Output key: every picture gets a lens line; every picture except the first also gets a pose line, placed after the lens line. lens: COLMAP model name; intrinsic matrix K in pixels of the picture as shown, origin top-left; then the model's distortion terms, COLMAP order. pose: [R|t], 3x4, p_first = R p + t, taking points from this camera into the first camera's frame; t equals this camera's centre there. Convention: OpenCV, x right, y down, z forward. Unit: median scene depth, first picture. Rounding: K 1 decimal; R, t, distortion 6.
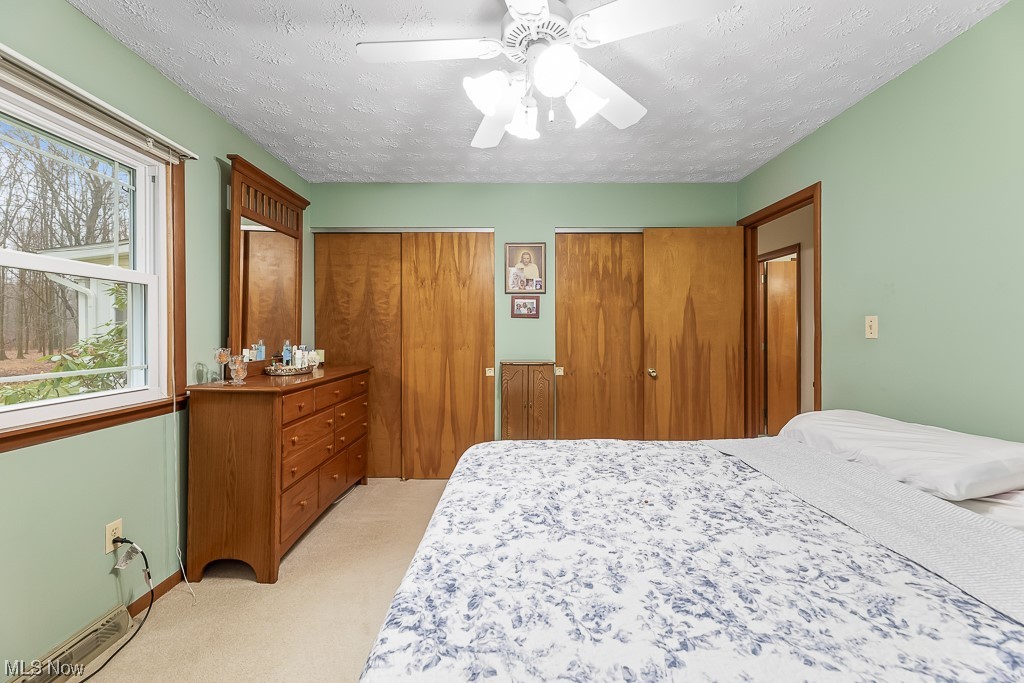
lens RADIAL K [[433.3, 0, 512.8], [0, 433.3, 333.5], [0, 0, 1]] dist [0.001452, 0.000172]
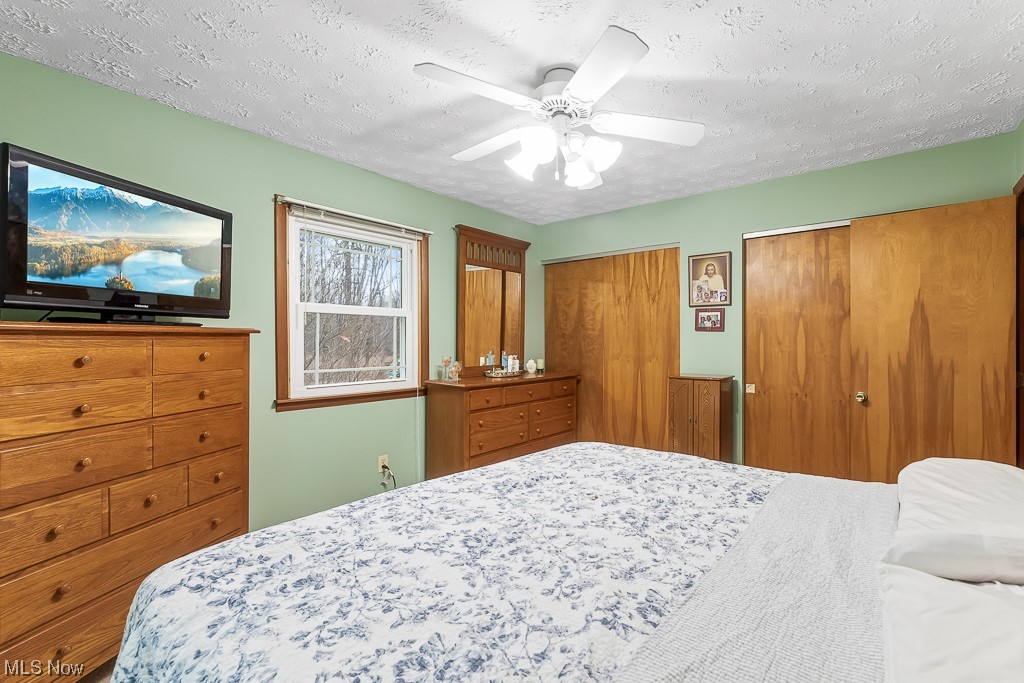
lens RADIAL K [[415.4, 0, 513.2], [0, 415.4, 344.4], [0, 0, 1]] dist [-0.000945, -0.000447]
pose [[0.798711, 0.003070, -0.601707, 0.246340], [-0.002790, 0.999995, 0.001399, -0.006937], [0.601708, 0.000562, 0.798716, -0.006549]]
